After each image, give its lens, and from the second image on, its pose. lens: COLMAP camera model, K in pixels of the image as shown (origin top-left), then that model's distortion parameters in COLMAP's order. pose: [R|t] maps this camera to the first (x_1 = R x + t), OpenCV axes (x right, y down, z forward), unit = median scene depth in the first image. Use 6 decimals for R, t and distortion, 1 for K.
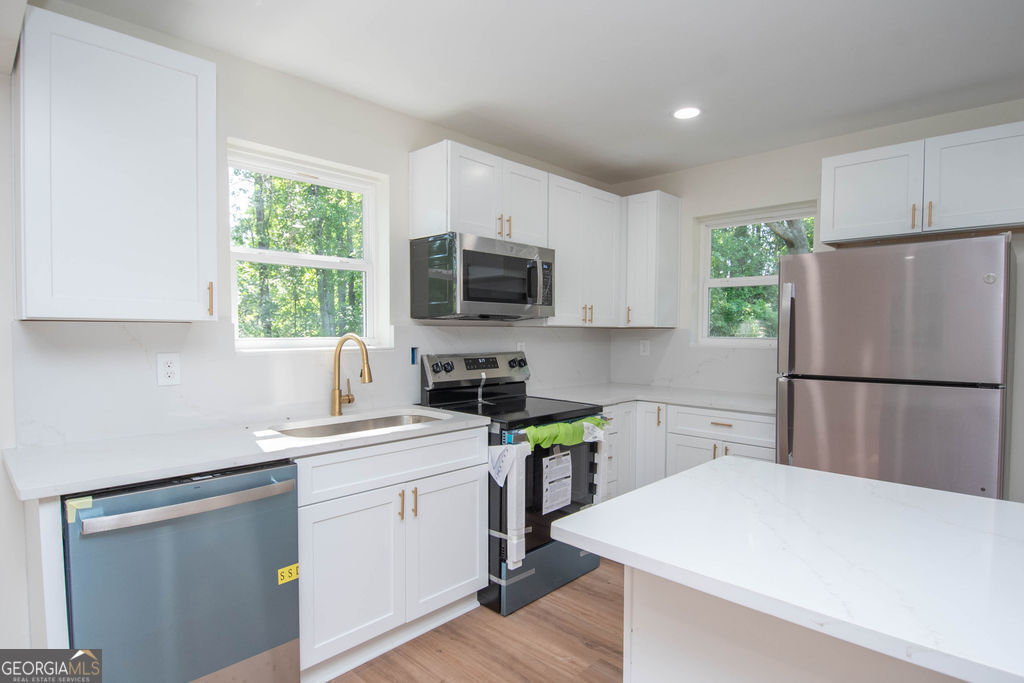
lens RADIAL K [[545.0, 0, 517.5], [0, 545.0, 353.2], [0, 0, 1]] dist [0.003002, -0.000181]
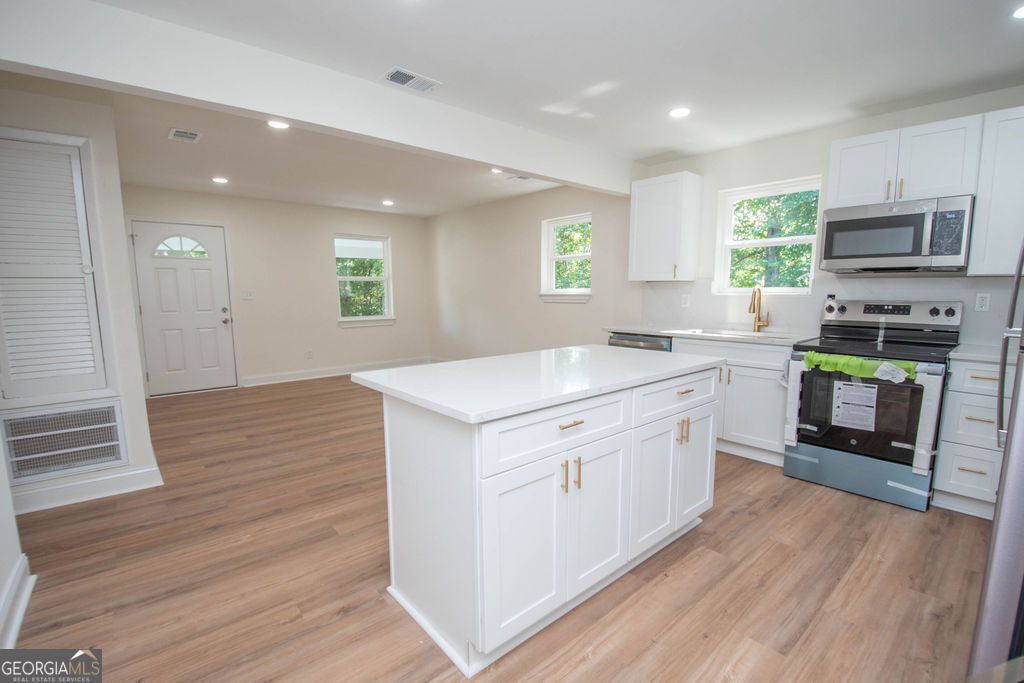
lens RADIAL K [[454.7, 0, 511.1], [0, 454.7, 353.0], [0, 0, 1]] dist [0.016559, -0.023416]
pose [[-0.085910, 0.130965, -0.987658, 1.118434], [-0.039099, 0.990116, 0.134691, 0.012498], [0.995535, 0.050188, -0.079940, 0.309359]]
